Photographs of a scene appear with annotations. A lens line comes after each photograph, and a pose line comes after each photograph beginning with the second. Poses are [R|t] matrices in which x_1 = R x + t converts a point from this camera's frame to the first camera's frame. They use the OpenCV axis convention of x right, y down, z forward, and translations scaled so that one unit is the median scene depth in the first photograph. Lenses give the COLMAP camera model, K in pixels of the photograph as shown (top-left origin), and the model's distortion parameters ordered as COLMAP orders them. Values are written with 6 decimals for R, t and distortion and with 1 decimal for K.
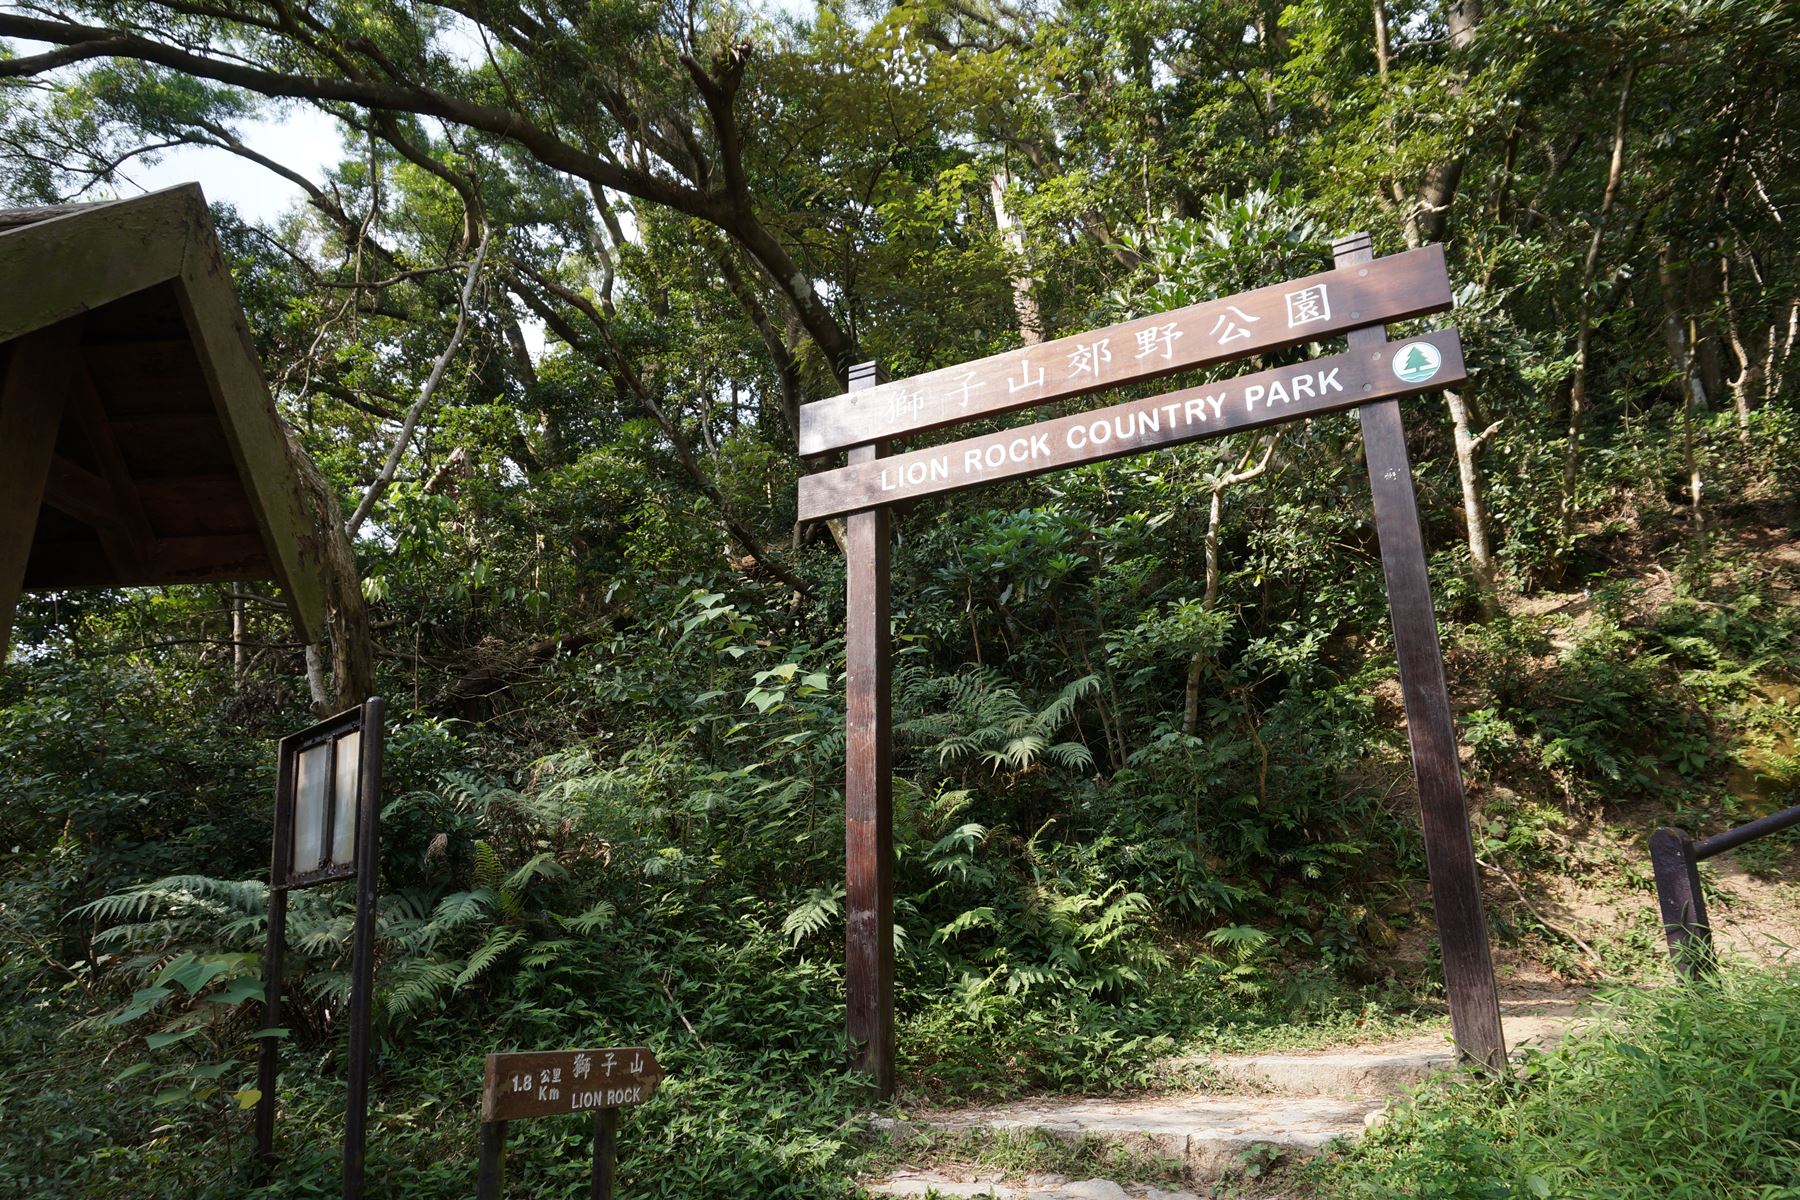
lens RADIAL K [[1243.8, 0, 894.5], [0, 1243.8, 610.6], [0, 0, 1]] dist [-0.007811, 0.001603]
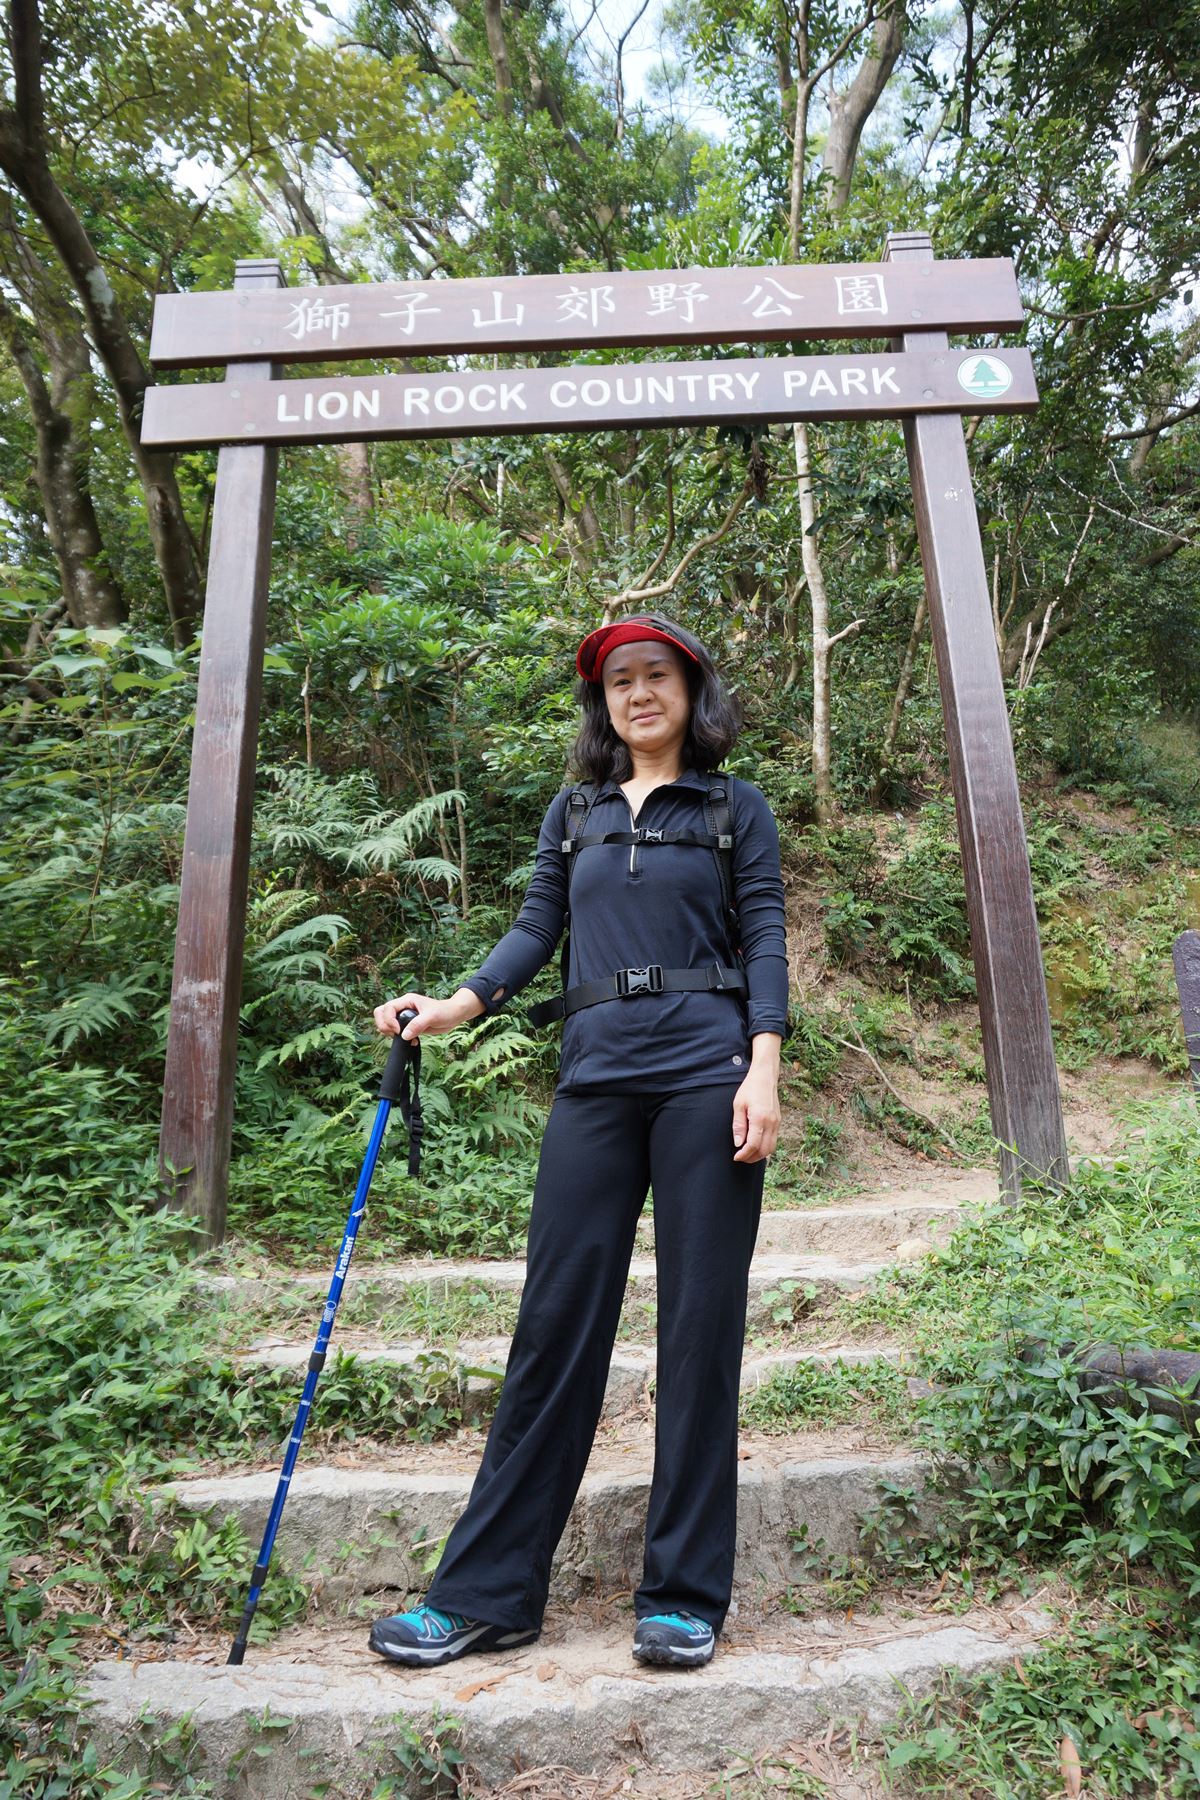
lens RADIAL K [[1243.8, 0, 600.0], [0, 1243.8, 900.0], [0, 0, 1]] dist [-0.007811, 0.001603]
pose [[0.909181, 0.117962, 0.399343, -0.091545], [-0.117396, 0.992745, -0.025973, 0.169000], [-0.399510, -0.023268, 0.916433, 0.265756]]
